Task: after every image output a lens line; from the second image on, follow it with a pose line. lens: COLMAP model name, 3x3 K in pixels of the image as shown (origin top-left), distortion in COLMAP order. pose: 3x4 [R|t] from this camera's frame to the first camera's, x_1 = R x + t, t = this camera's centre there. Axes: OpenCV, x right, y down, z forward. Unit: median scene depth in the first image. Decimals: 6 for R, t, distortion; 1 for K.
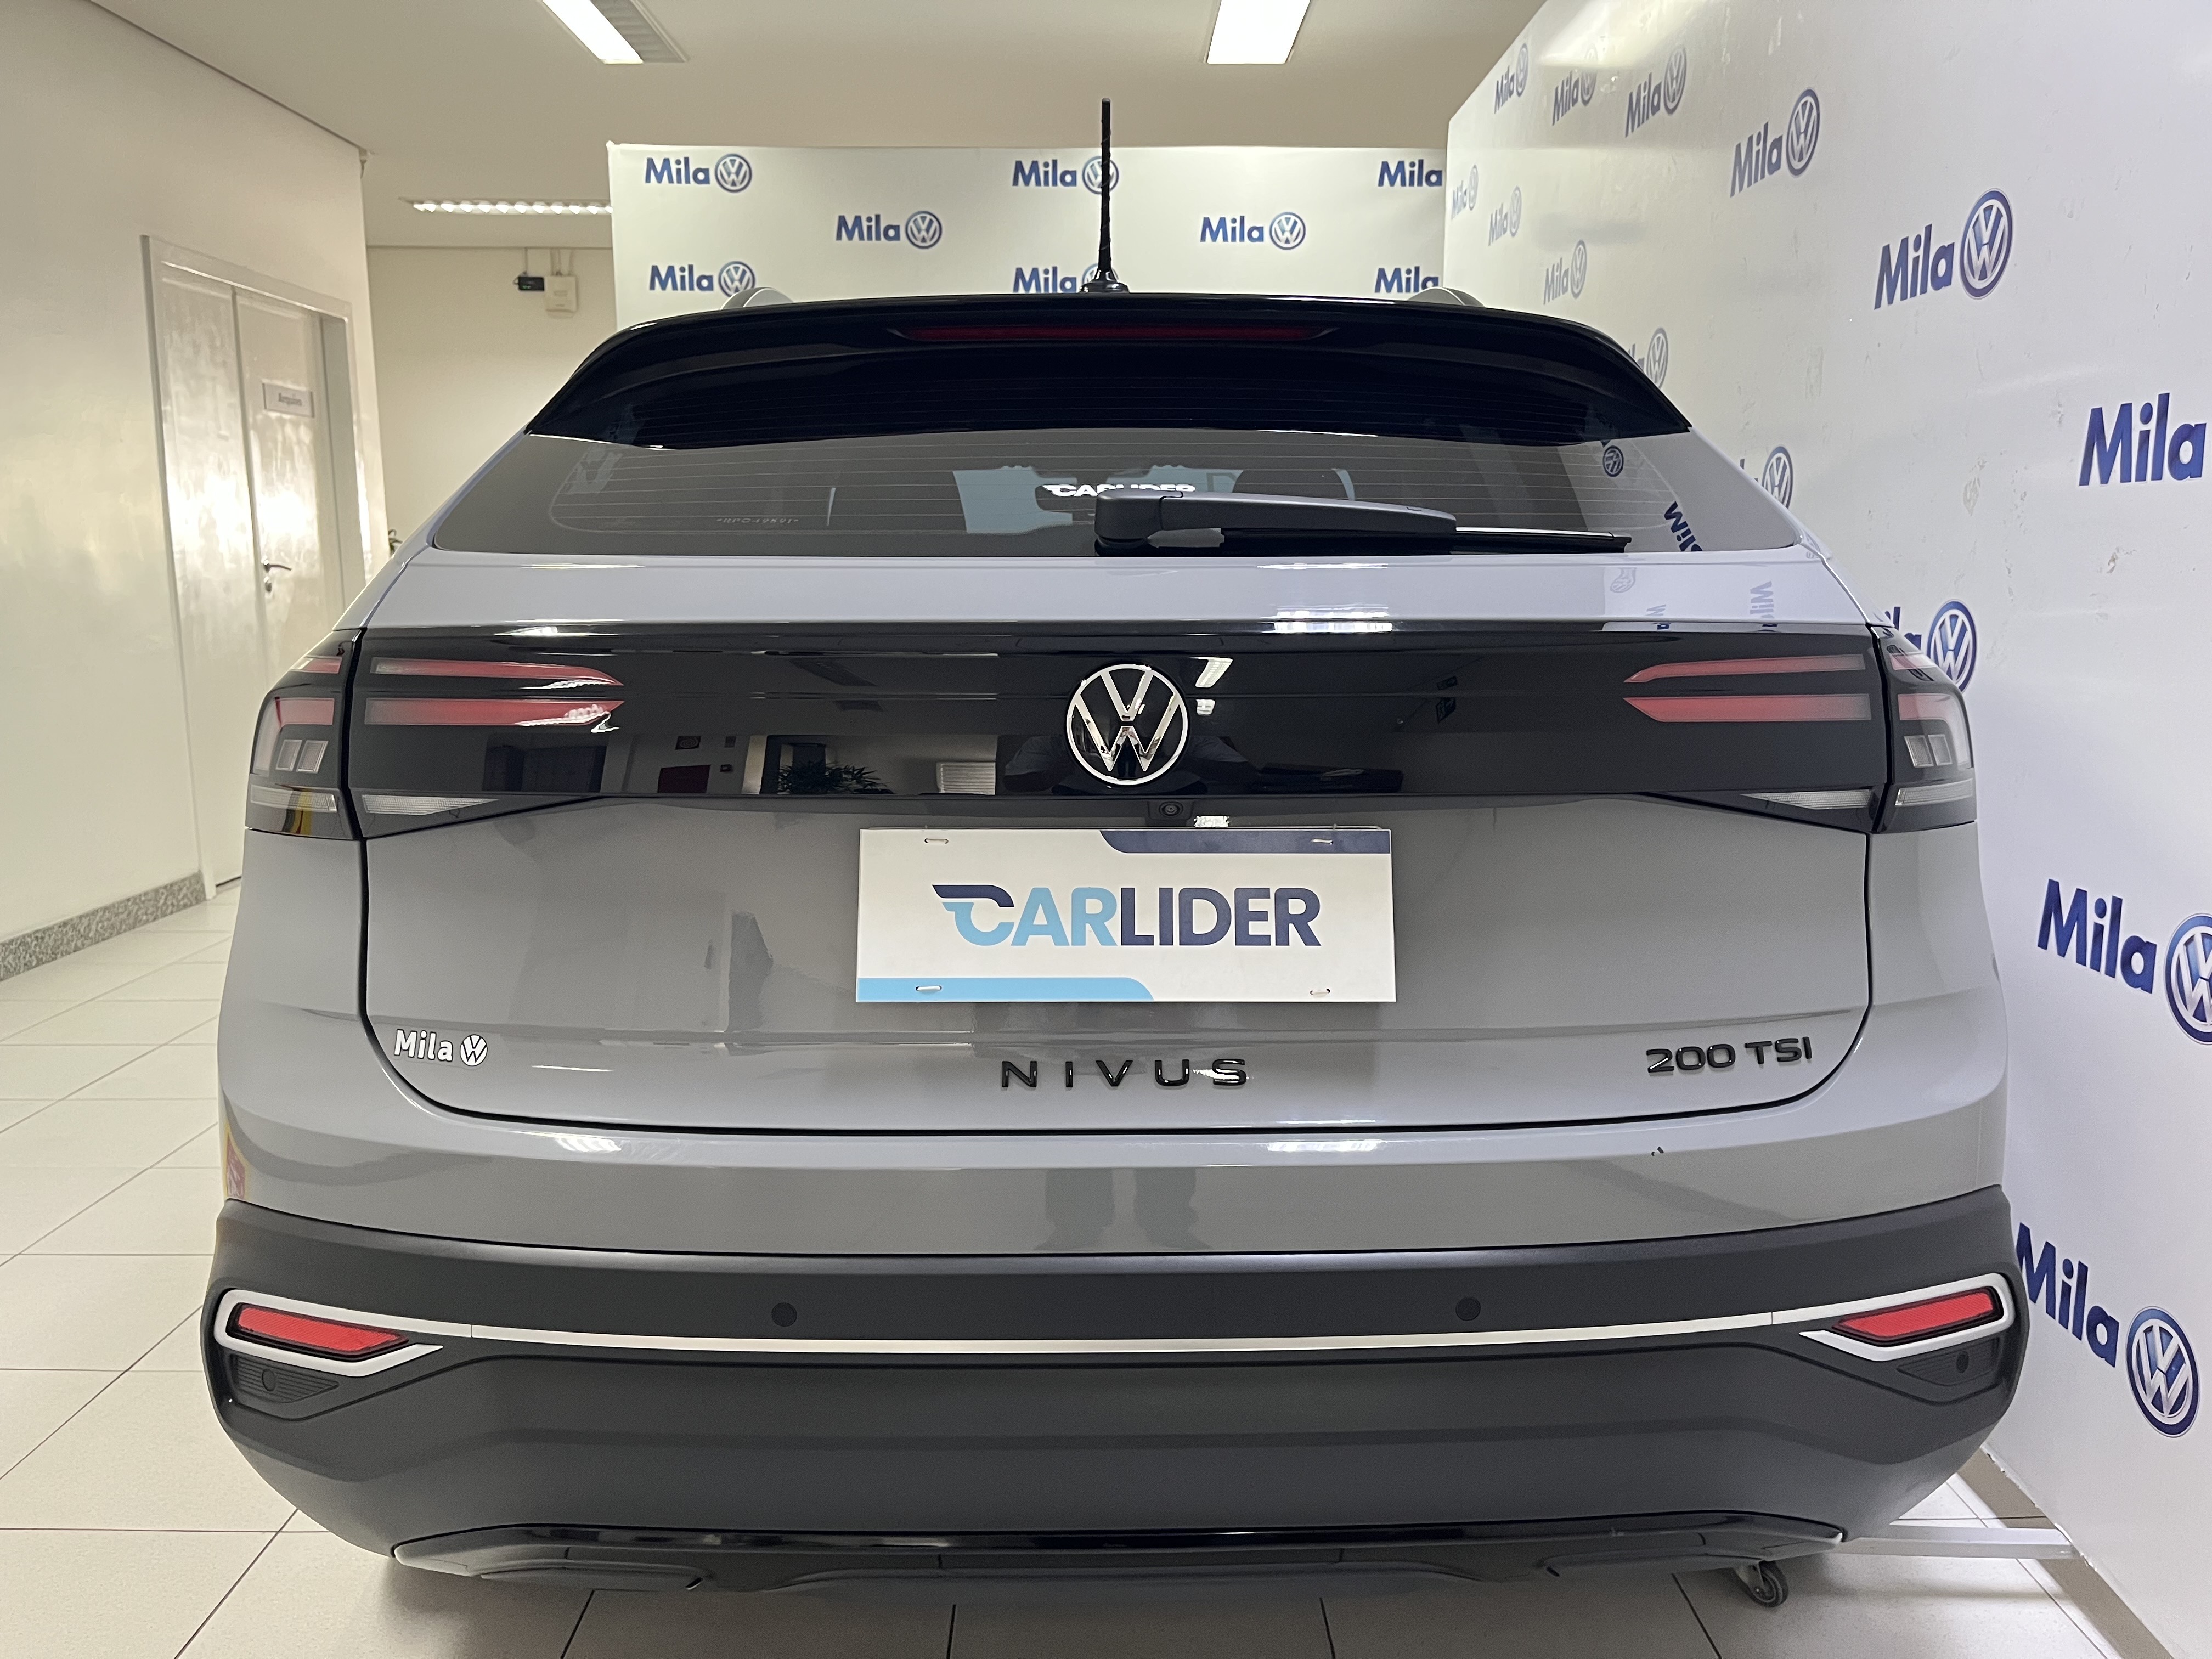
lens RADIAL K [[1676.4, 0, 1112.6], [0, 1676.4, 829.0], [0, 0, 1]] dist [0.054421, -0.068083]
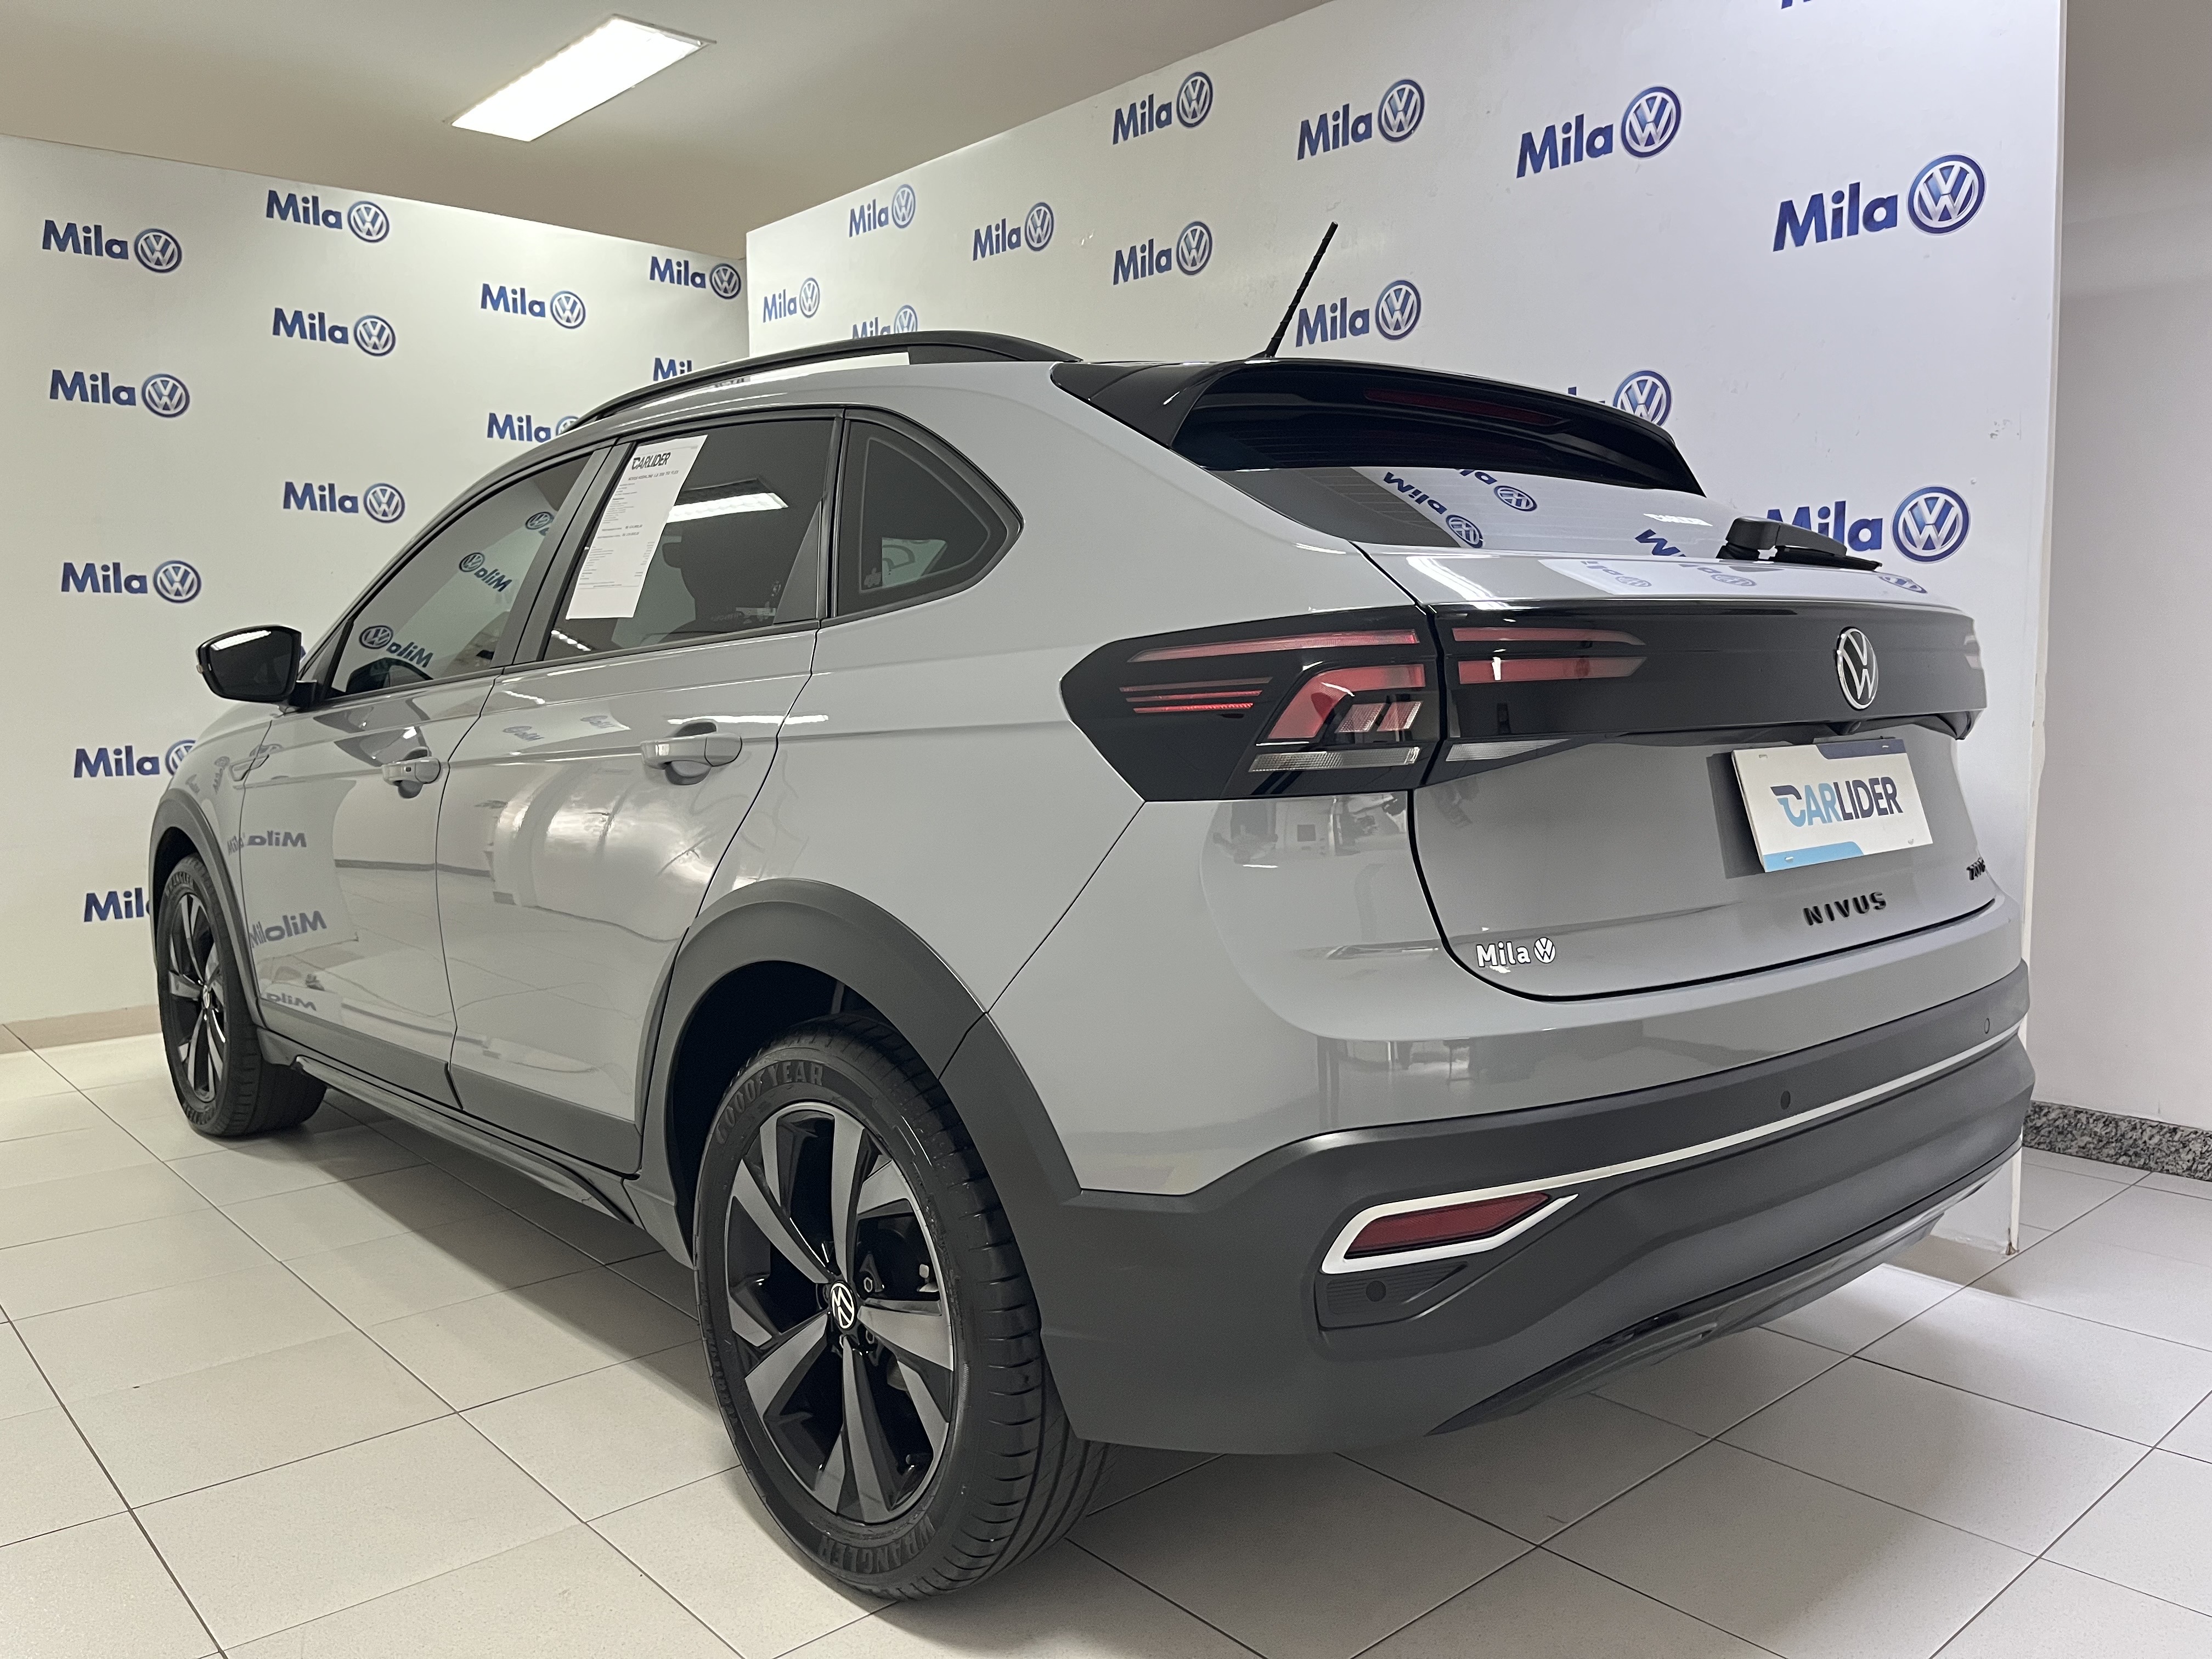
lens RADIAL K [[1676.4, 0, 1119.6], [0, 1676.4, 826.9], [0, 0, 1]] dist [0.054421, -0.068083]
pose [[0.754795, -0.068384, 0.652387, -1.379860], [0.111581, 0.993442, -0.024963, 0.039182], [-0.646401, 0.091636, 0.757475, 0.273167]]
